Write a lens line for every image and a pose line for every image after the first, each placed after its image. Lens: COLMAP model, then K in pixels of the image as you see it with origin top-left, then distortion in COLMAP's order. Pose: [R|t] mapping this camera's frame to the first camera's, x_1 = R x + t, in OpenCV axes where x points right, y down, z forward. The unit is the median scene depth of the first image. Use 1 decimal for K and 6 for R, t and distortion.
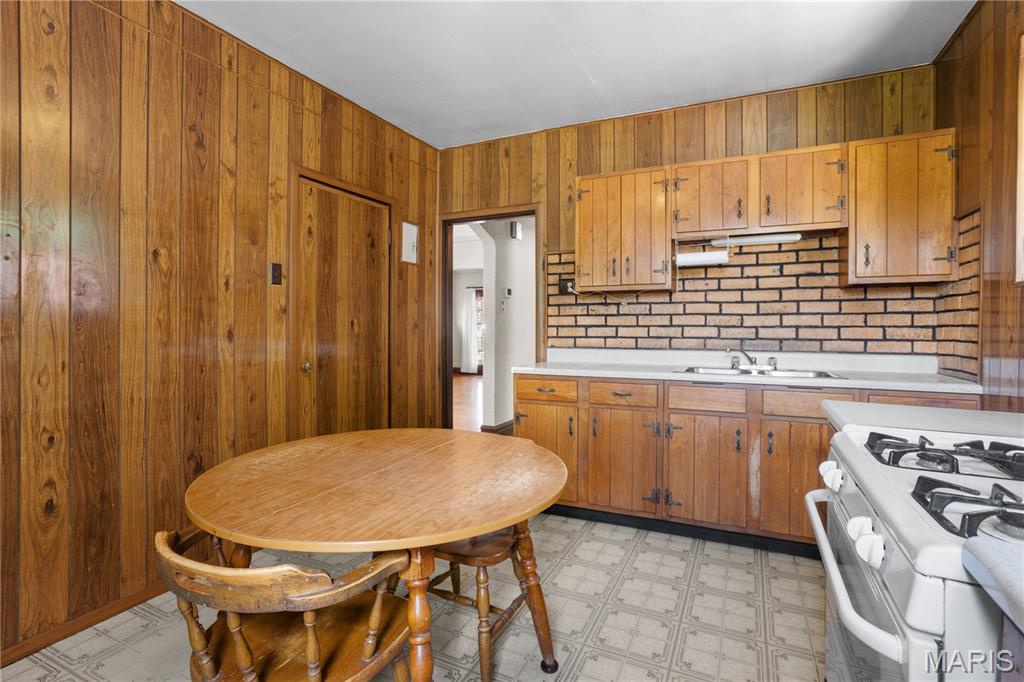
lens RADIAL K [[492.2, 0, 507.8], [0, 492.2, 331.7], [0, 0, 1]] dist [-0.029365, 0.001459]
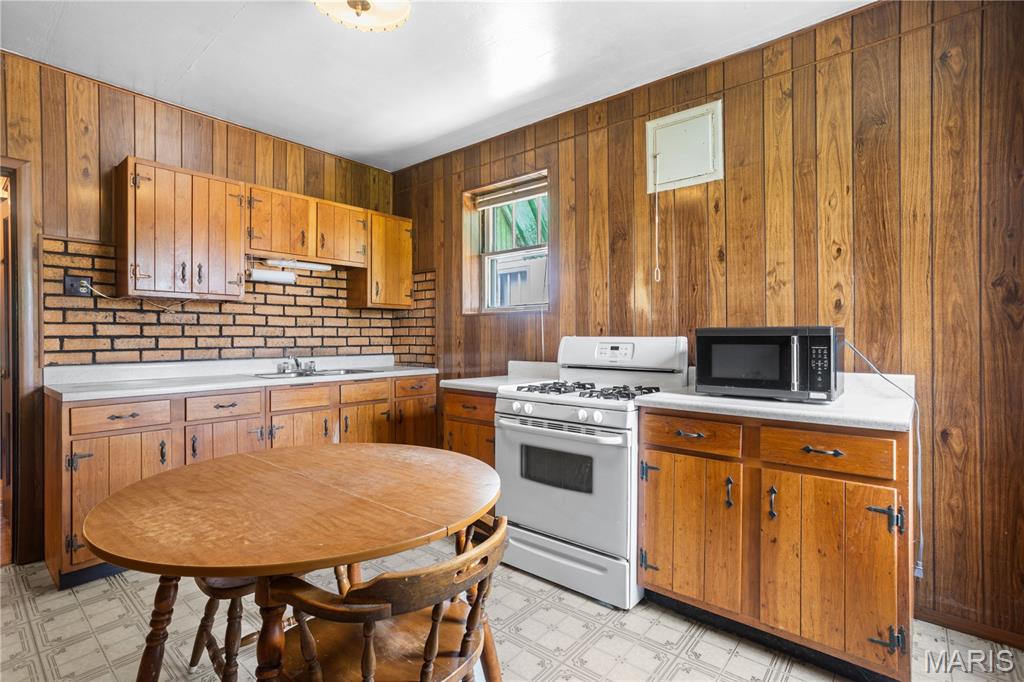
lens RADIAL K [[492.2, 0, 504.7], [0, 492.2, 339.7], [0, 0, 1]] dist [-0.029365, 0.001459]
pose [[0.250006, -0.008047, 0.968211, -0.532166], [0.012464, 0.999909, 0.005092, -0.003044], [-0.968164, 0.010795, 0.250084, 0.201254]]
